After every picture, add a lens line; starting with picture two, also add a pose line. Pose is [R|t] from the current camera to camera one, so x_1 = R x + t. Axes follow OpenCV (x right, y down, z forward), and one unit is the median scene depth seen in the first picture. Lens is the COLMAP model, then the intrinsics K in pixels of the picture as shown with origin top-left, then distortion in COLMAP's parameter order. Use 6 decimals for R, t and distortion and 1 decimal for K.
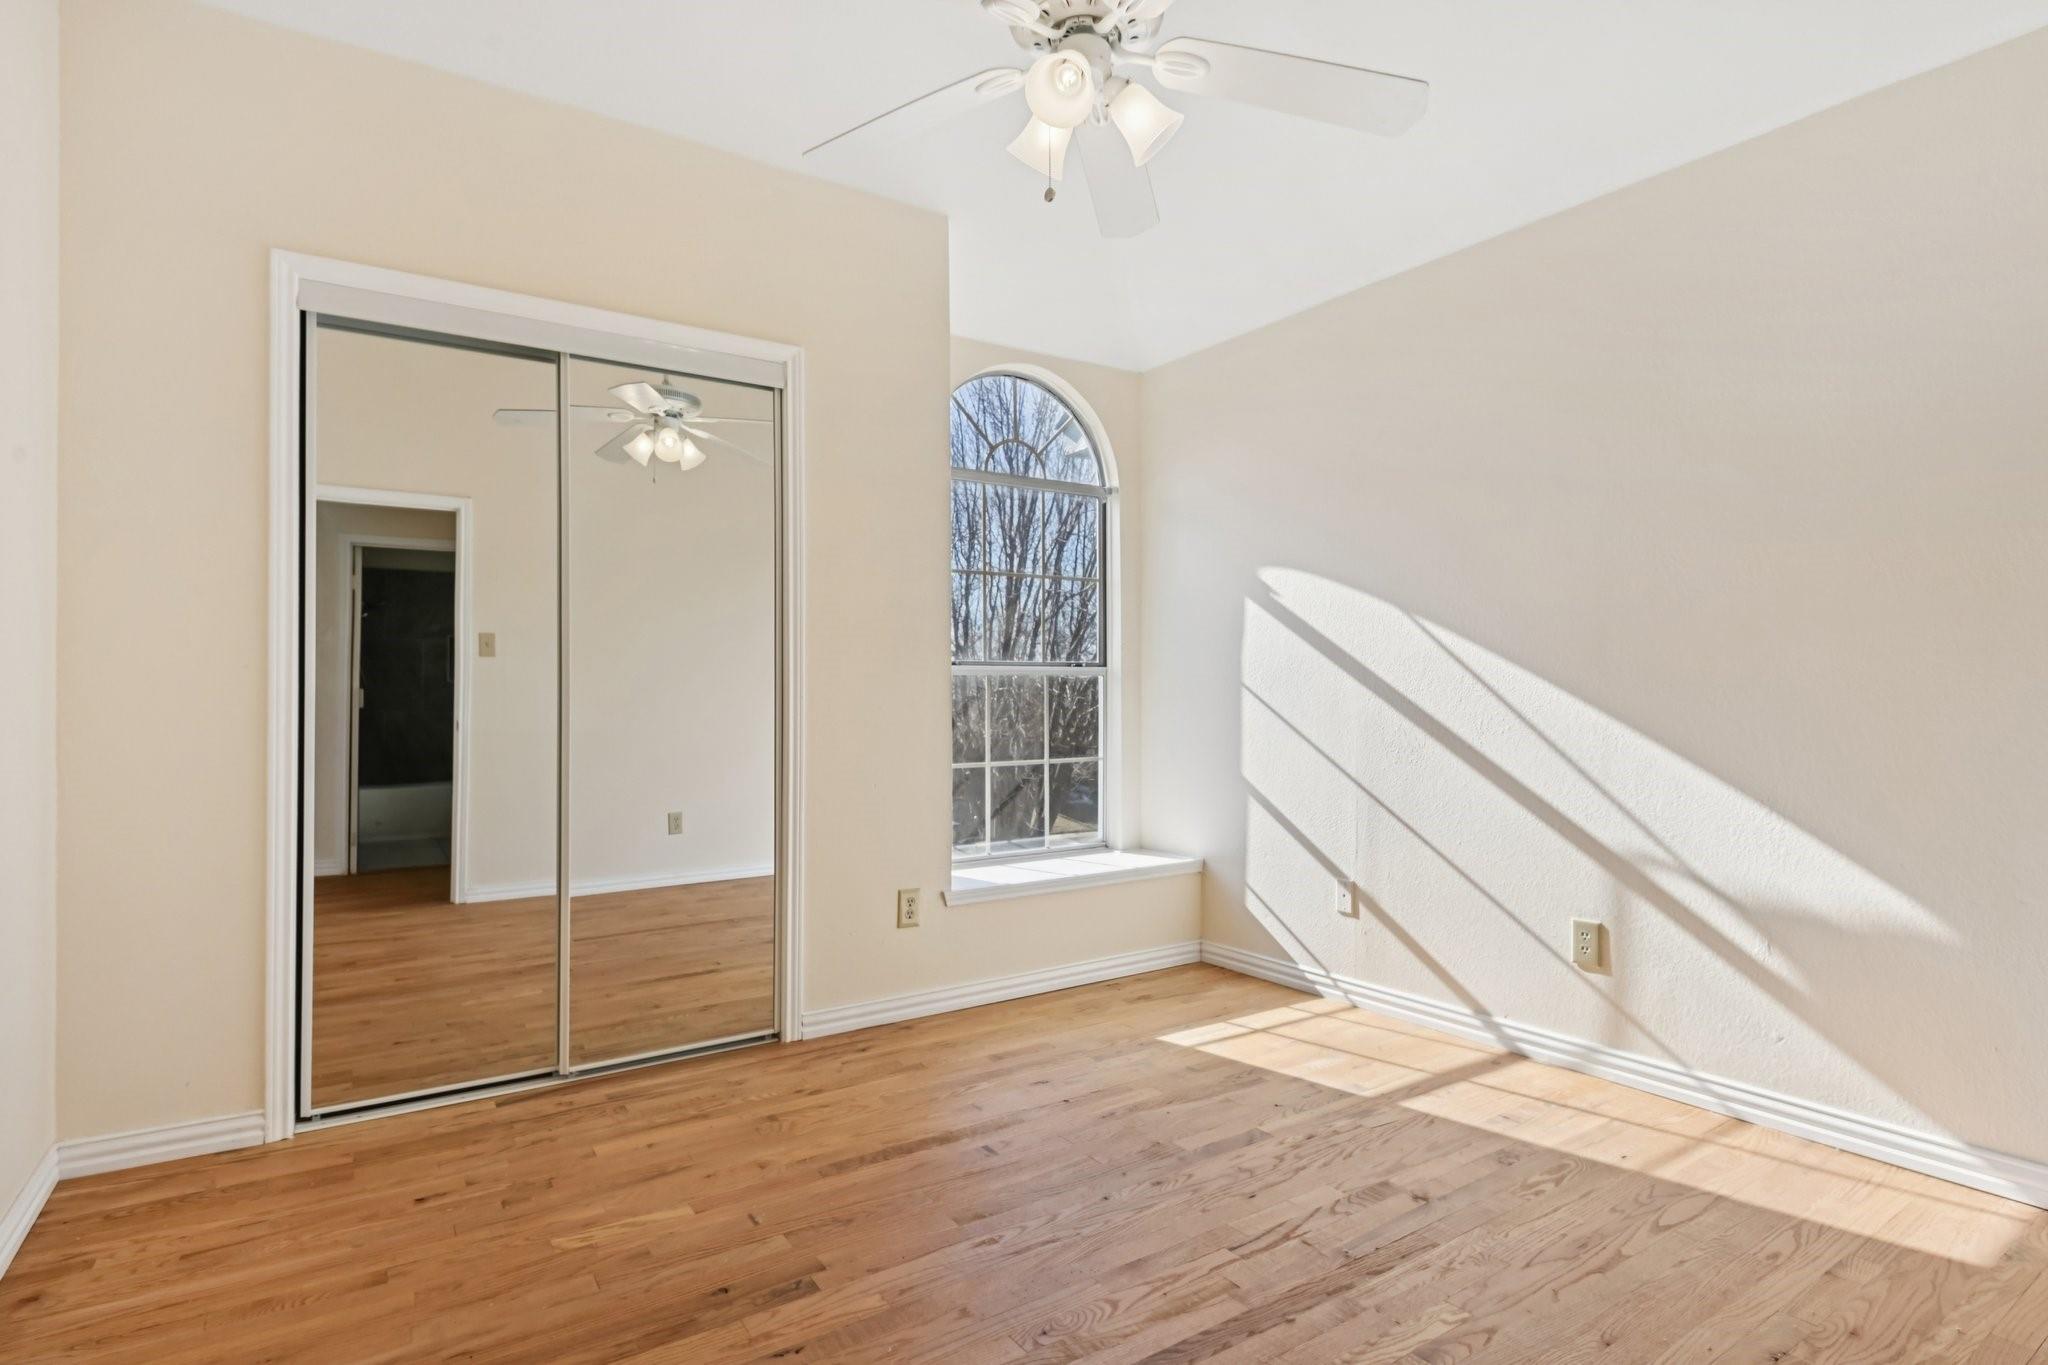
lens RADIAL K [[1112.8, 0, 1024.0], [0, 1112.8, 682.5], [0, 0, 1]] dist [-0.002945, -0.000771]
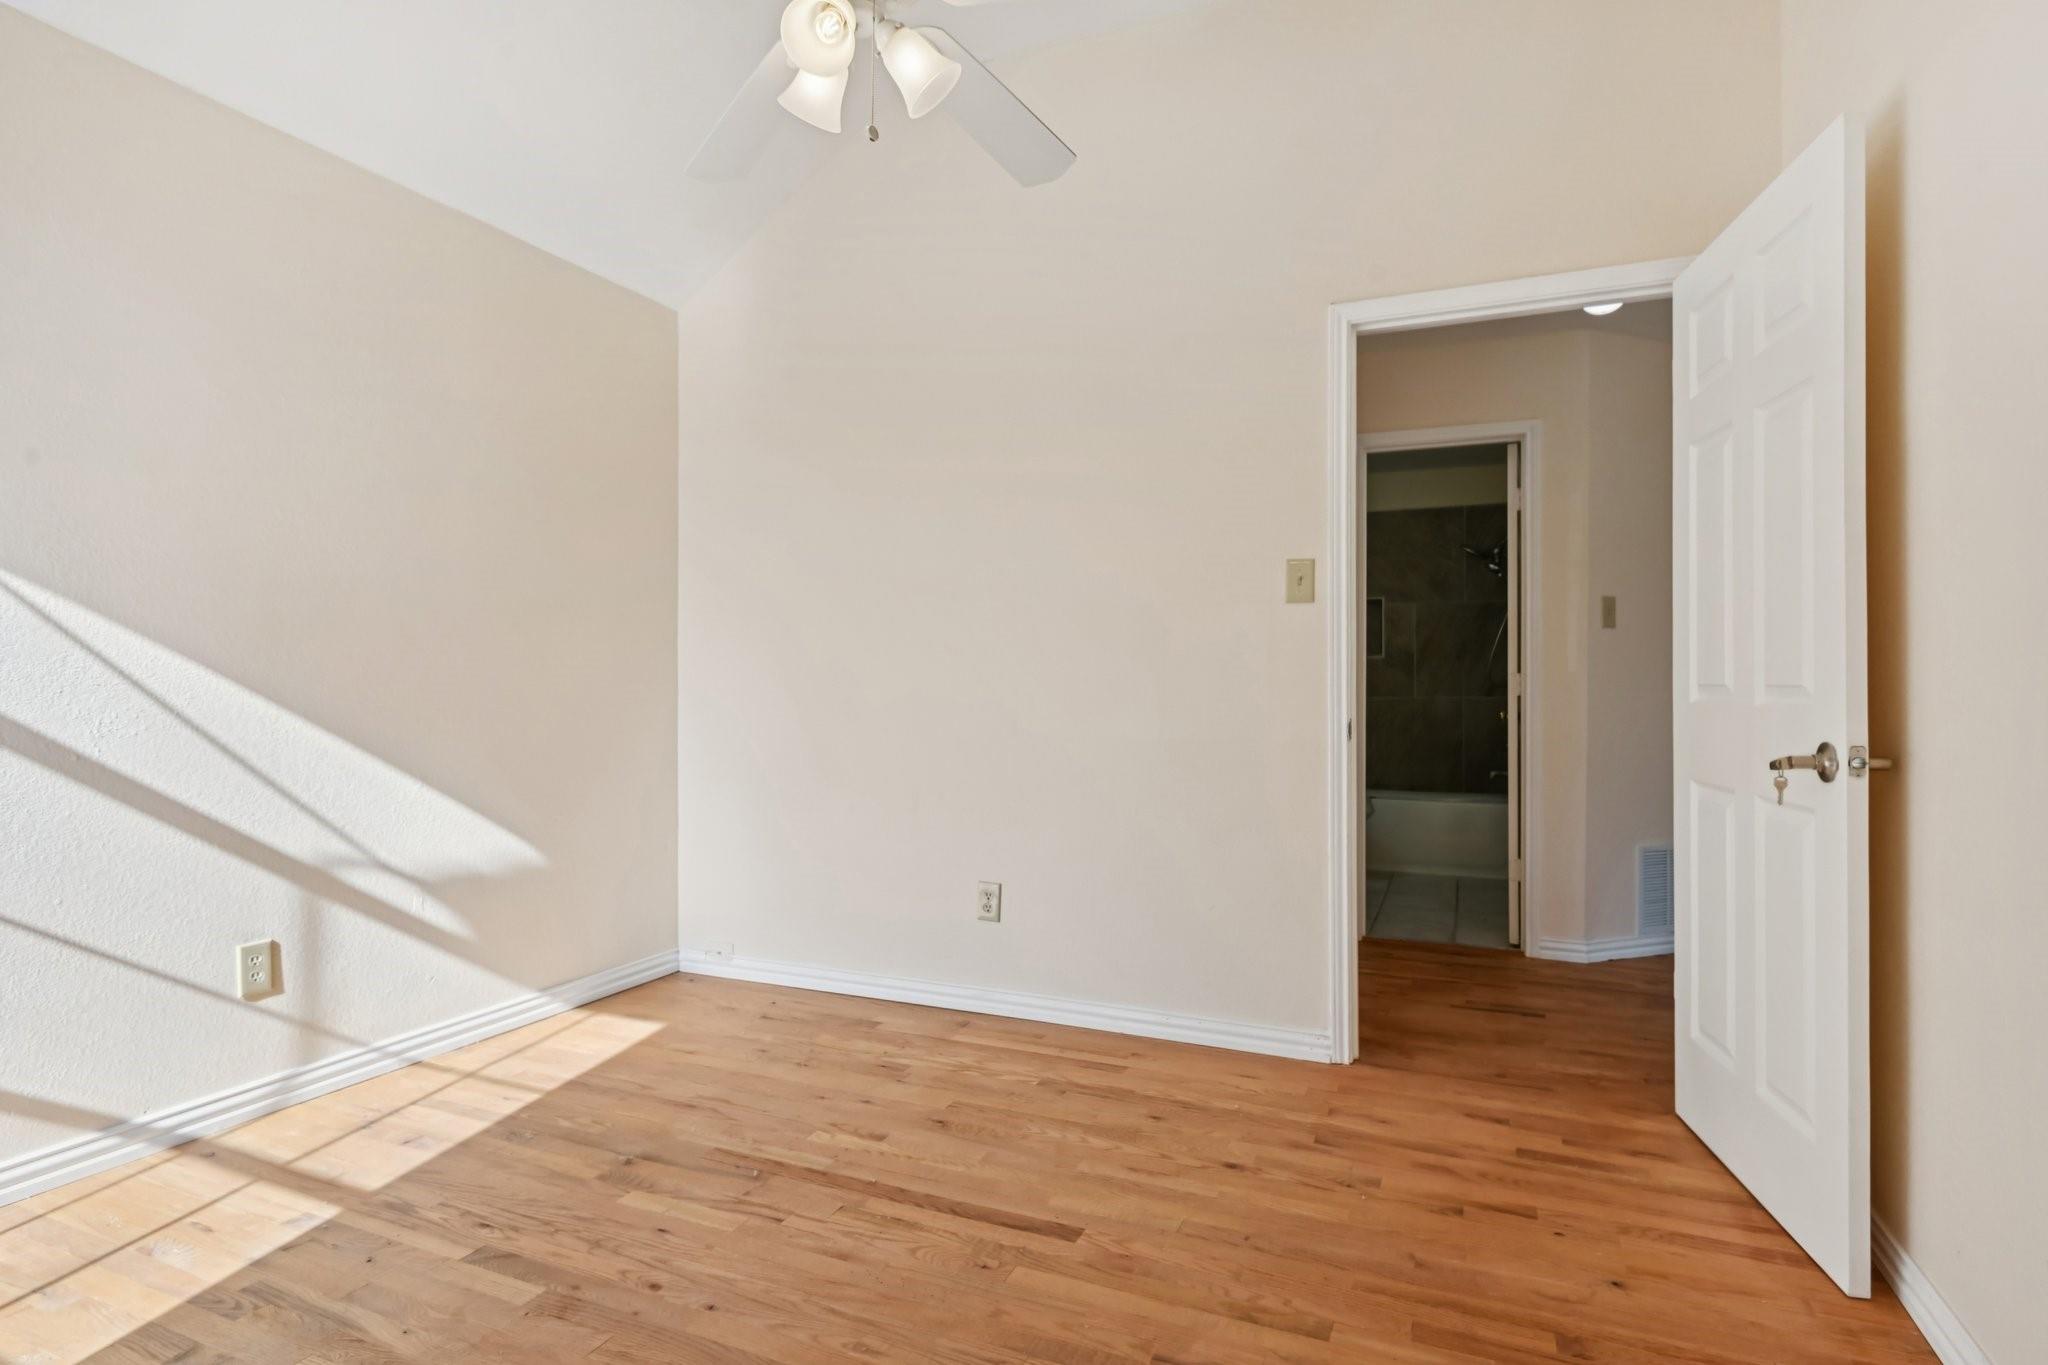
lens RADIAL K [[1120.5, 0, 977.0], [0, 1120.5, 692.1], [0, 0, 1]] dist [-0.002177, 0.000295]
pose [[-0.552576, -0.000553, 0.833462, -0.669232], [-0.012833, 0.999887, -0.007845, 0.006155], [-0.833364, -0.015031, -0.552521, 1.186143]]
